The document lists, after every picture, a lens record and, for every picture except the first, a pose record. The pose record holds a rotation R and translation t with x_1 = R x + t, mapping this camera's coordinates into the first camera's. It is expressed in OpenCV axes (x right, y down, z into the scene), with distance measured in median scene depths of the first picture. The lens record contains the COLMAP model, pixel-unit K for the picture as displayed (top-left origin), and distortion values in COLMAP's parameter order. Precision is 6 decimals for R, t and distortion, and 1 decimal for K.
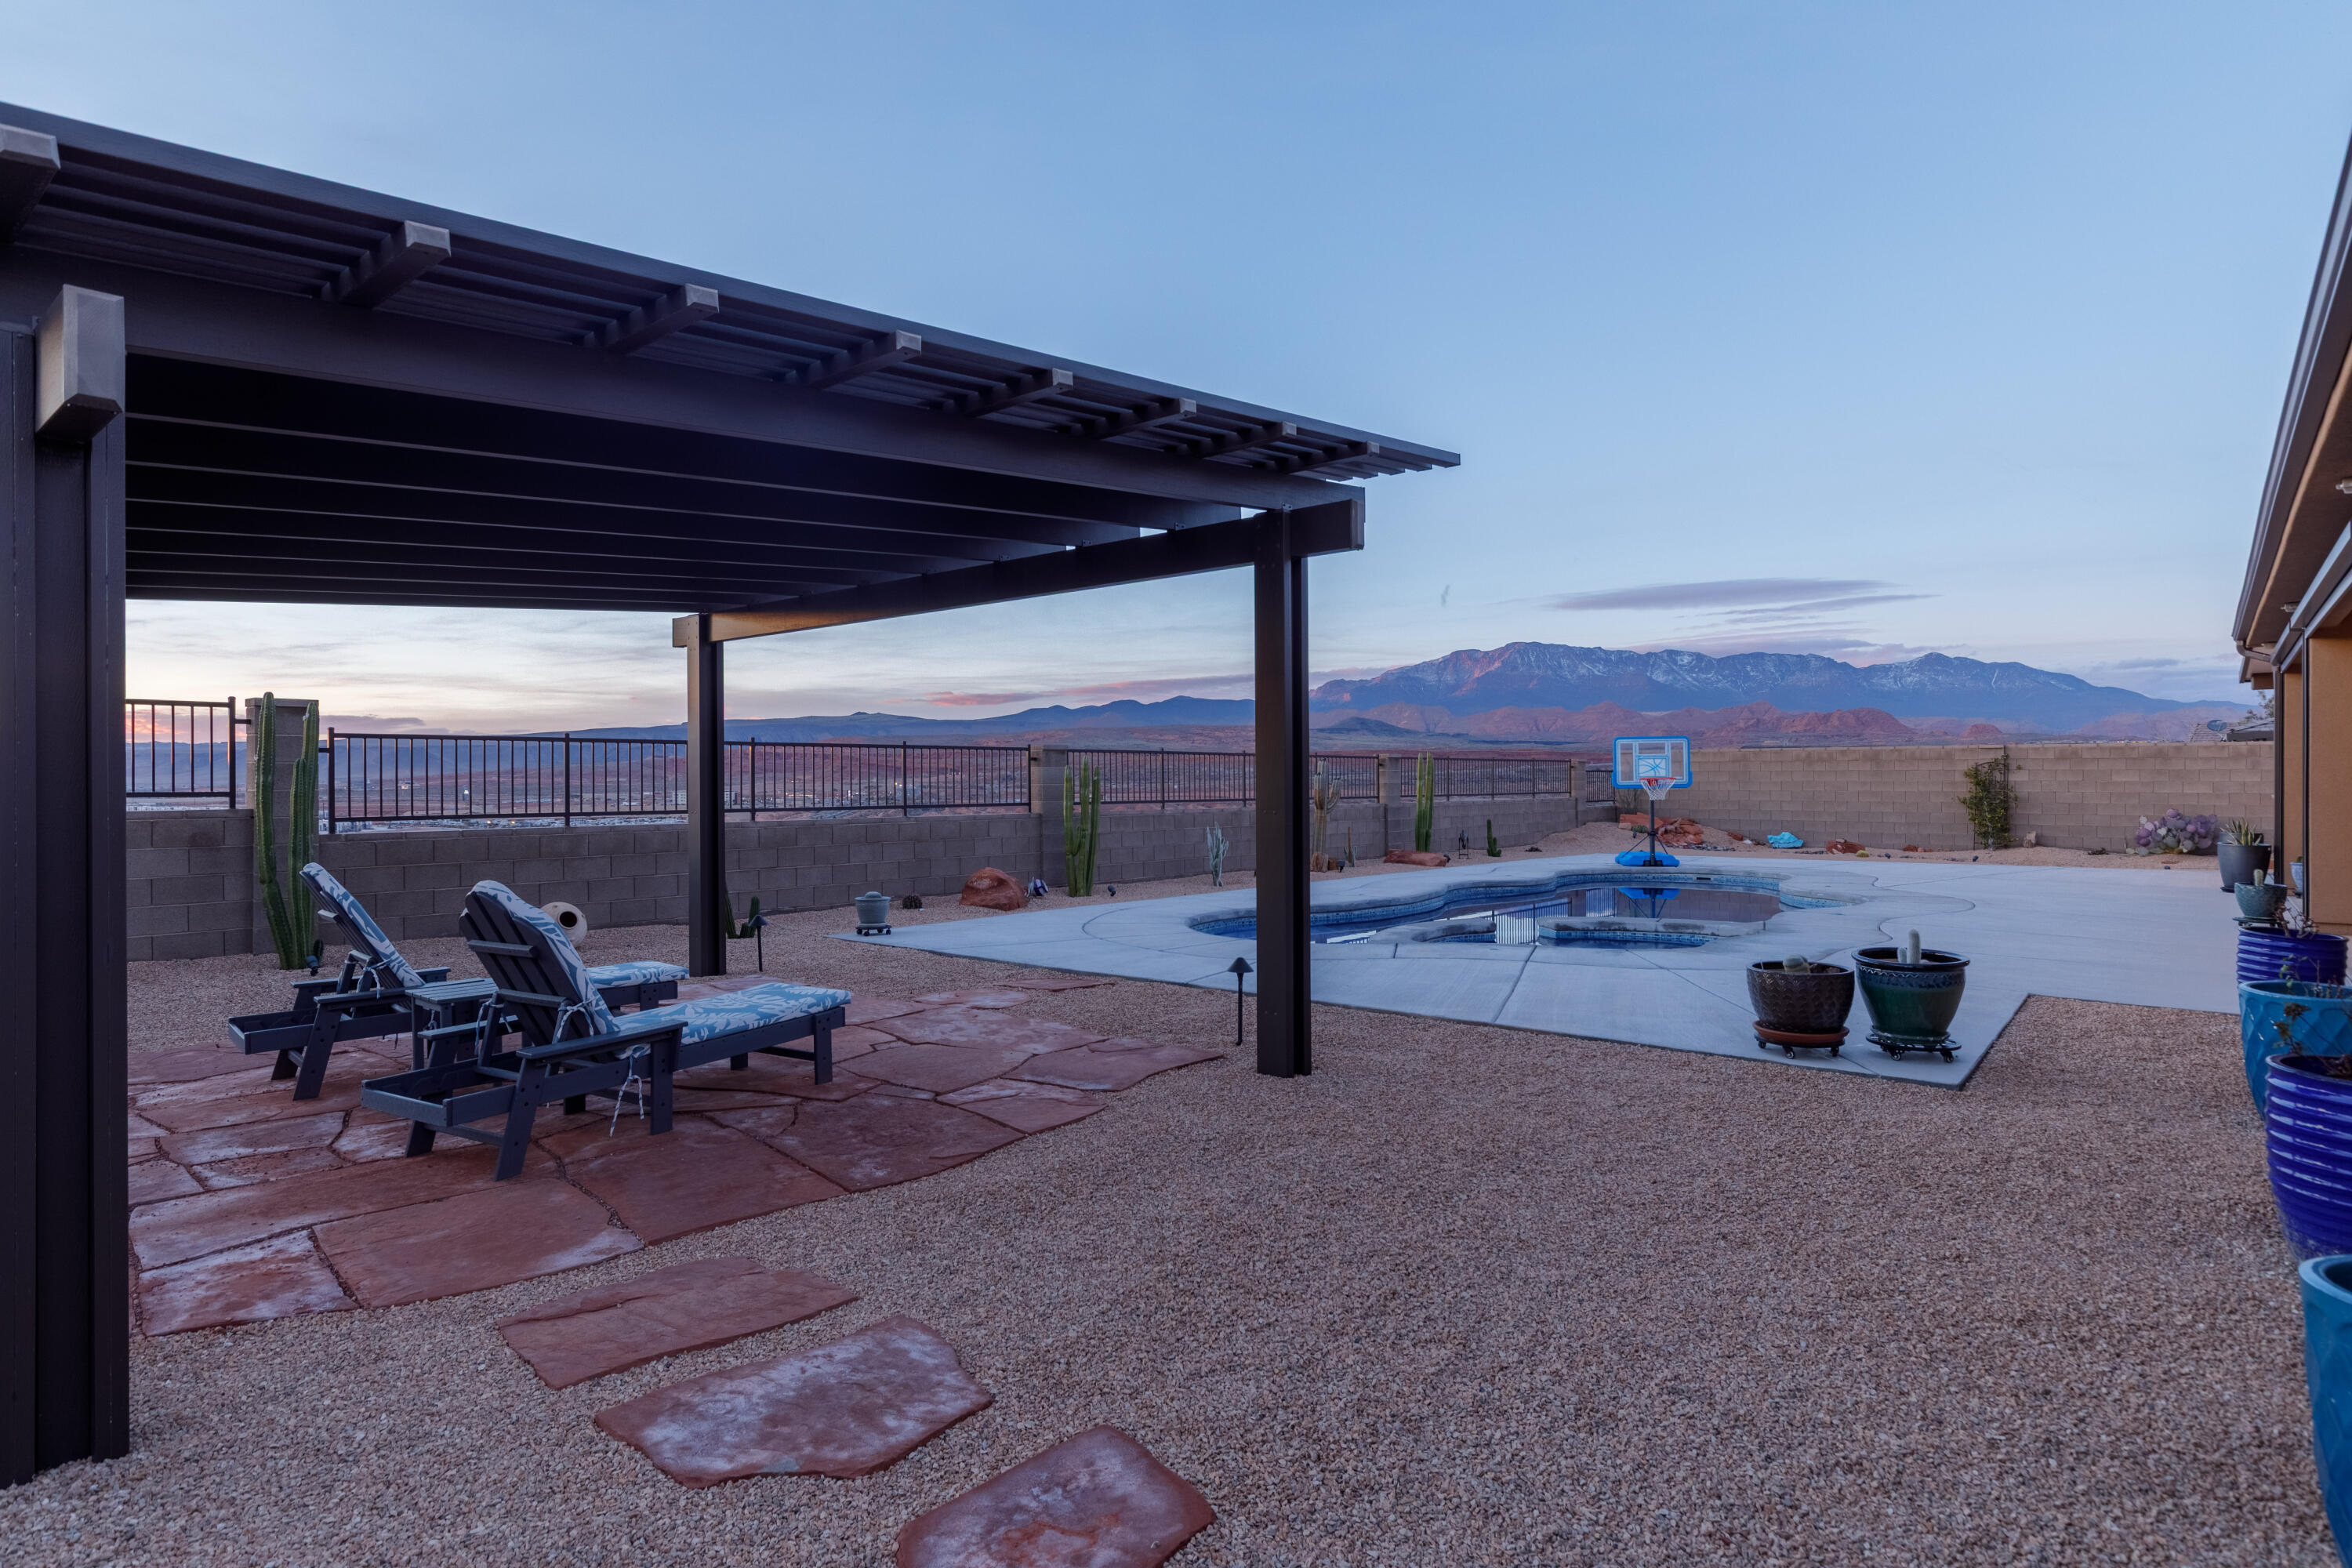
lens RADIAL K [[1278.8, 0, 1176.0], [0, 1278.8, 784.0], [0, 0, 1]] dist [-0.000597, 0.000893]
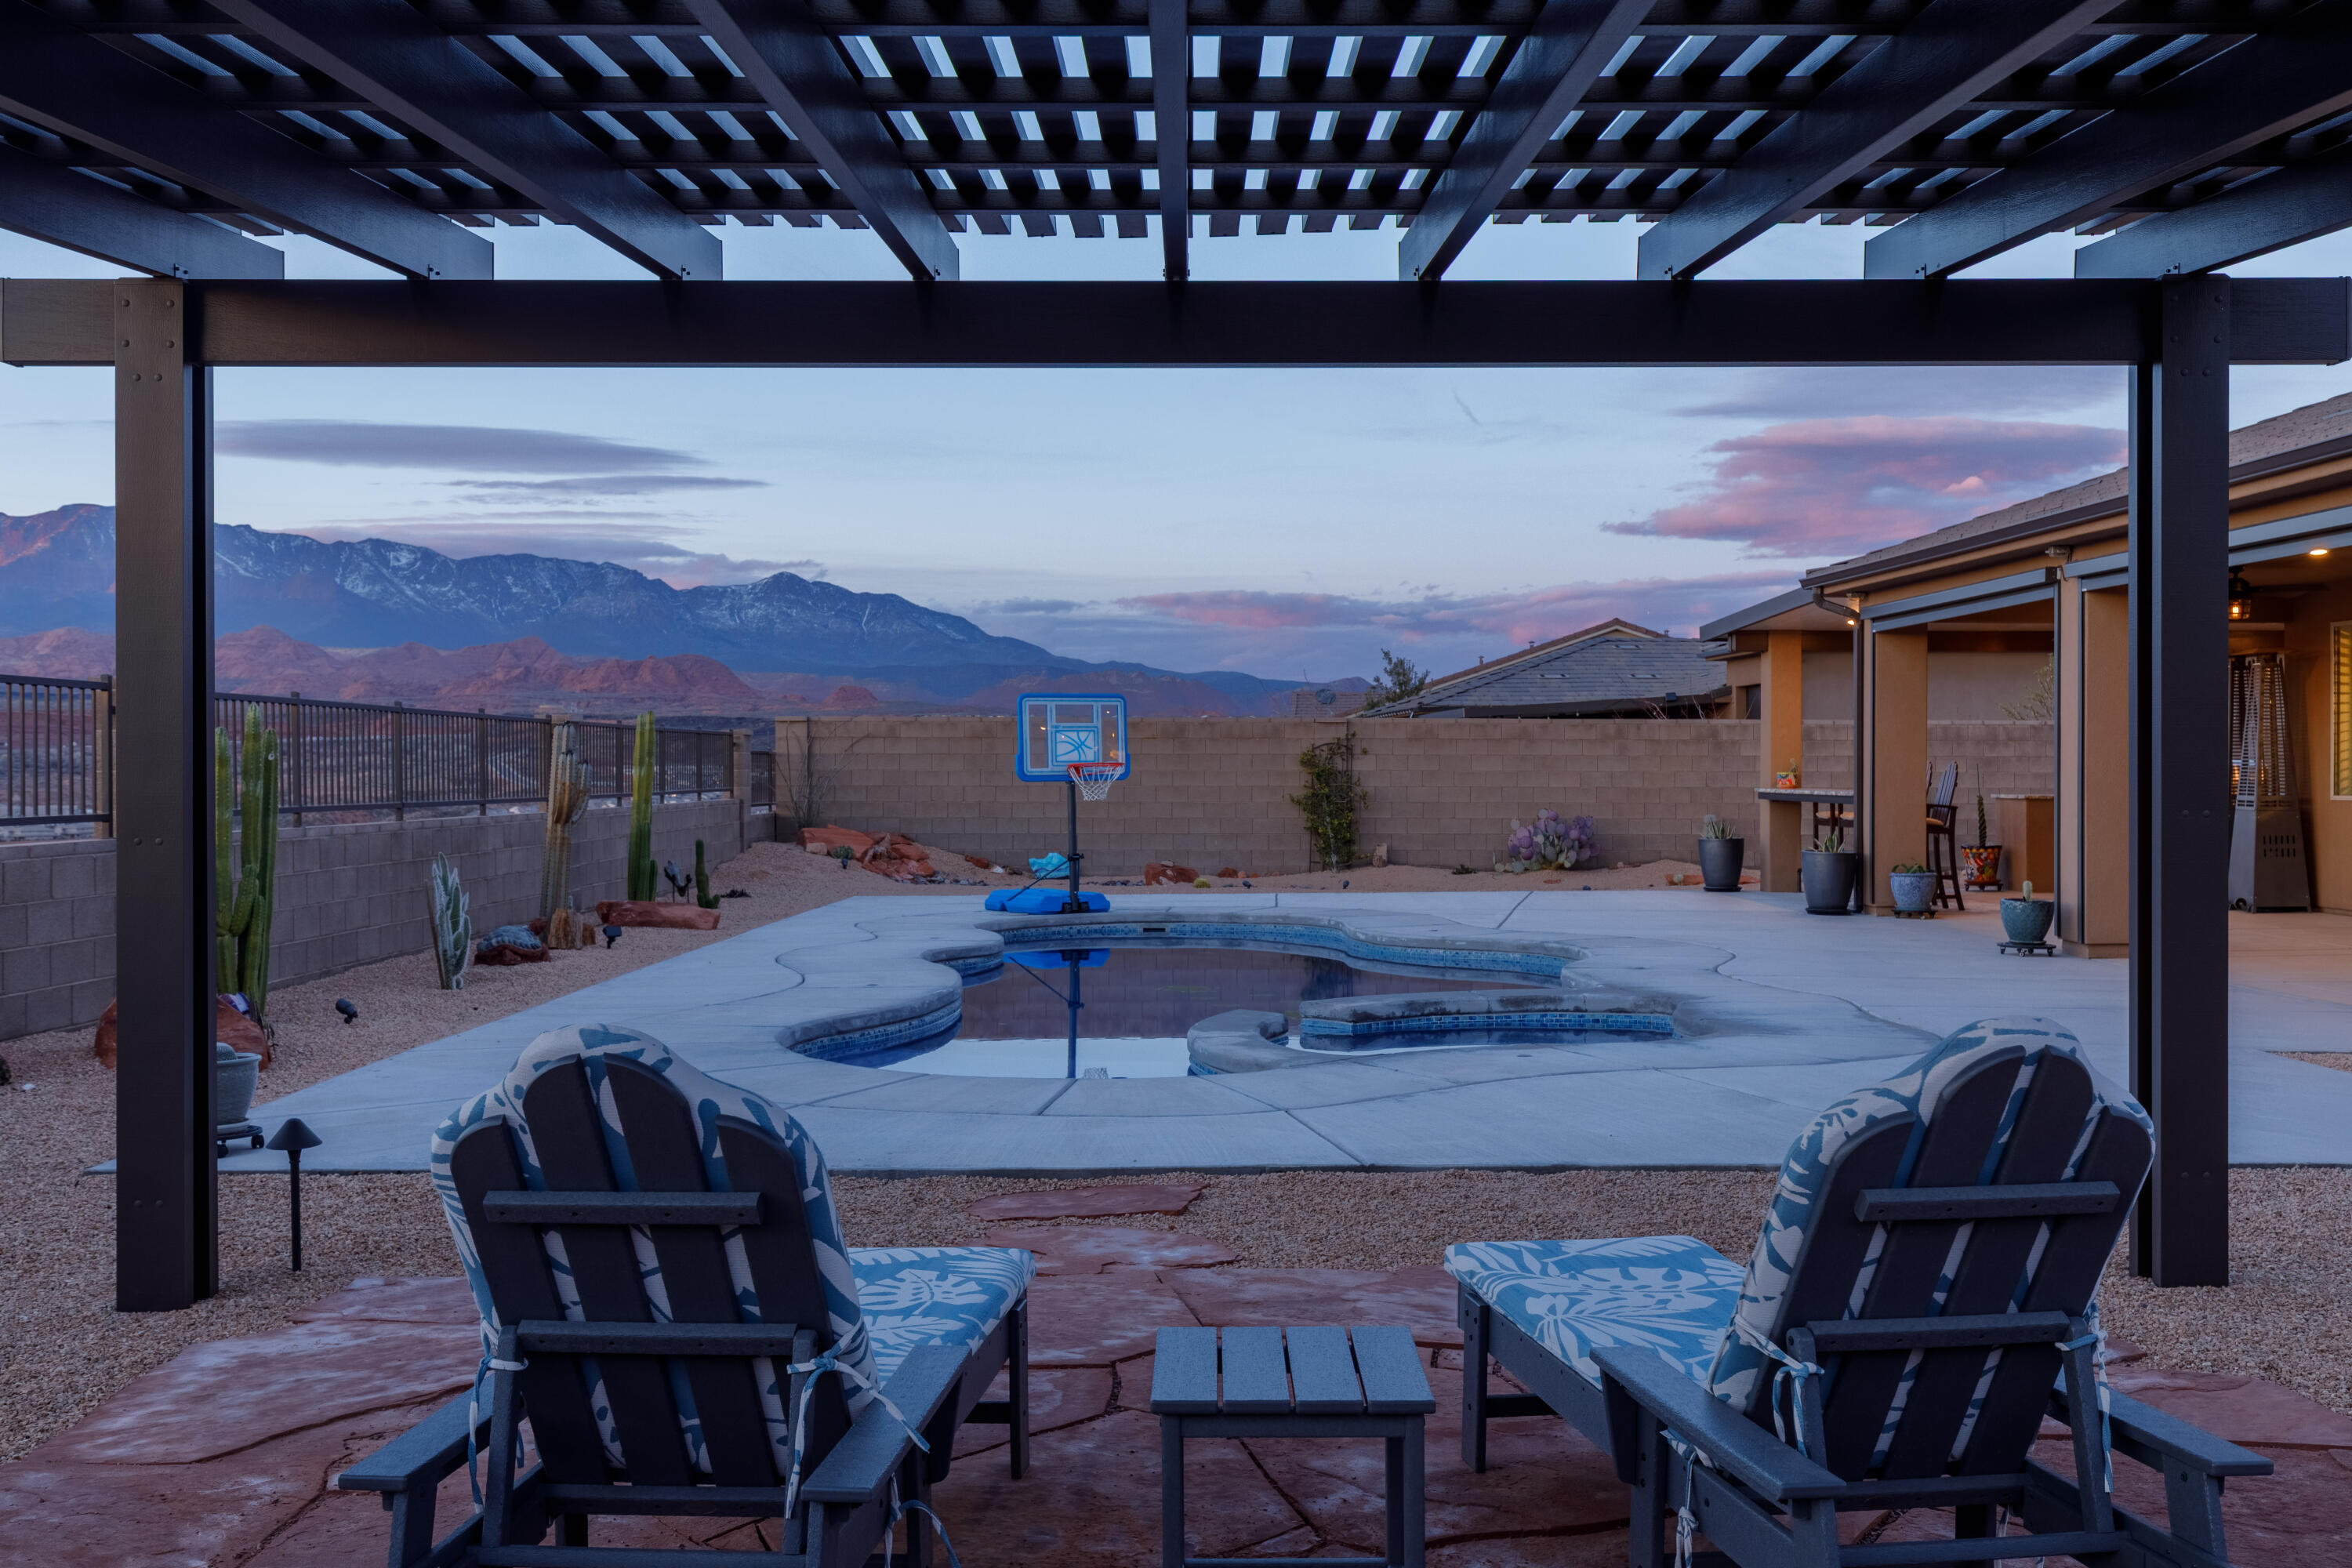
lens RADIAL K [[2293.8, 0, 1176.0], [0, 2293.8, 784.0], [0, 0, 1]] dist [0.002024, 0.006789]
pose [[0.760554, -0.002409, 0.649270, -0.229492], [0.000696, 0.999996, 0.002895, 0.001280], [-0.649274, -0.001750, 0.760553, 0.131396]]
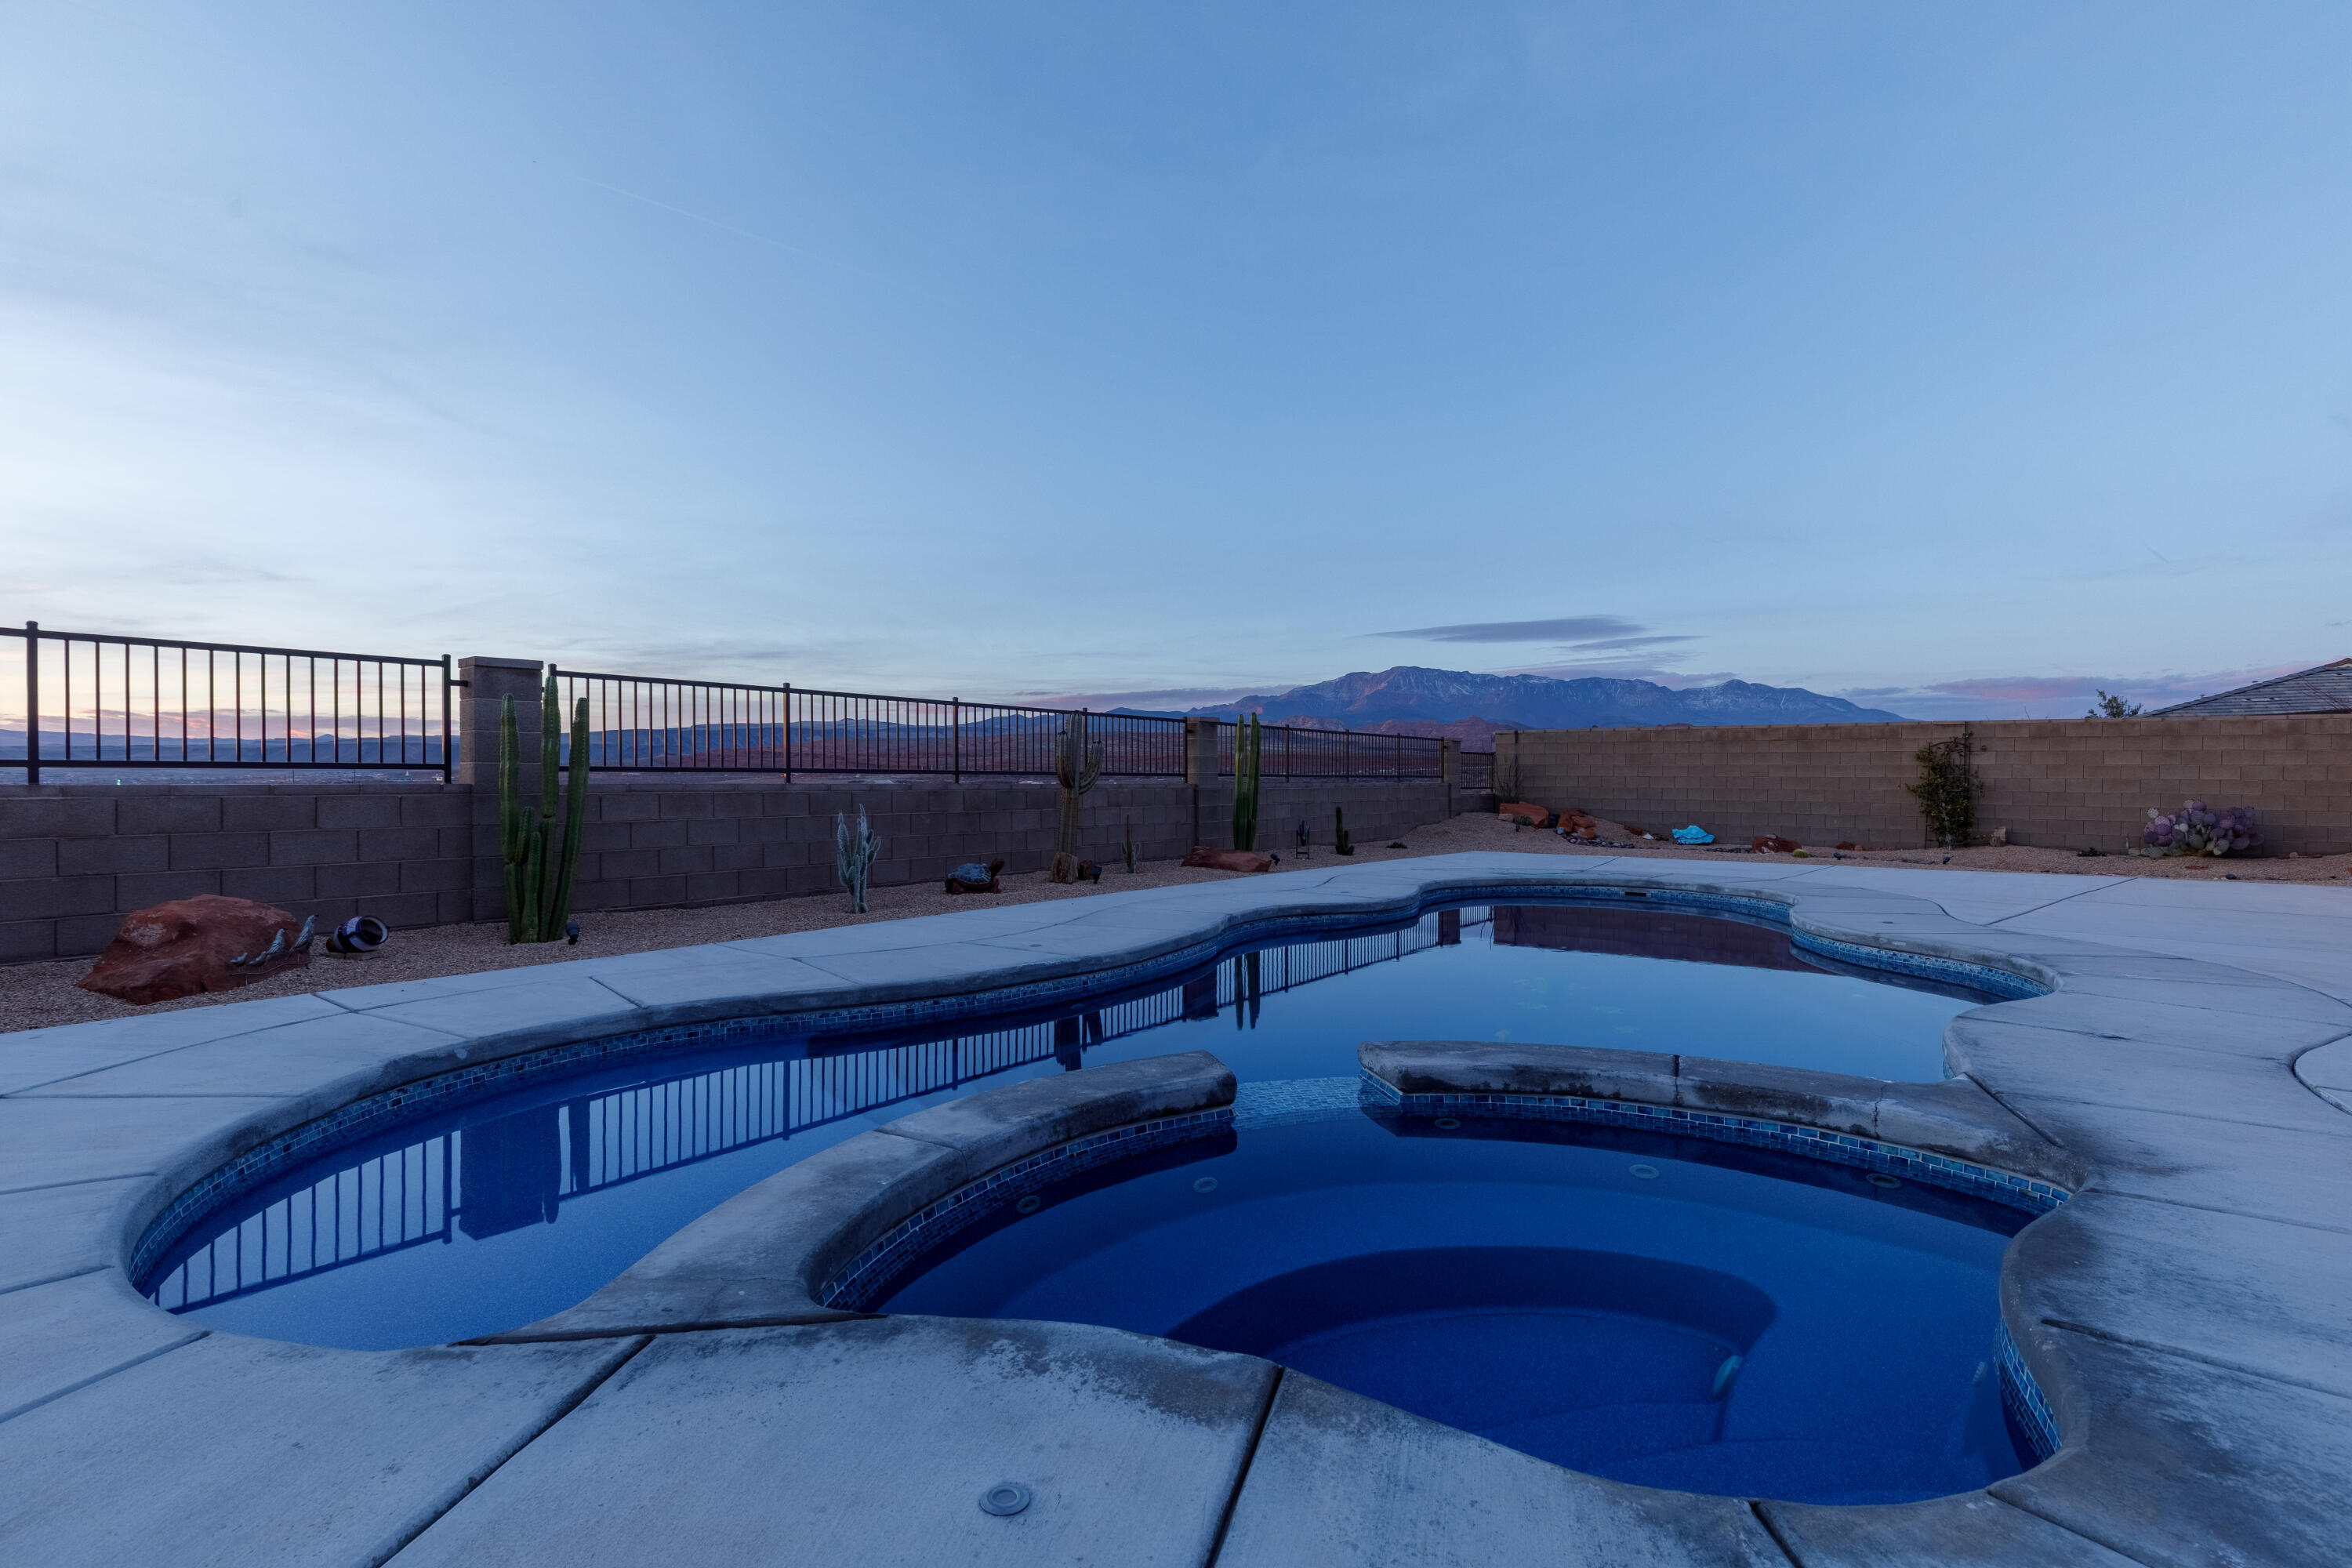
lens RADIAL K [[1067.3, 0, 1176.0], [0, 1067.3, 784.0], [0, 0, 1]] dist [0.005046, 0.000453]
pose [[0.998484, 0.007823, 0.054485, 0.110552], [-0.007937, 0.999967, 0.001878, 0.013227], [-0.054468, -0.002308, 0.998513, 0.358559]]
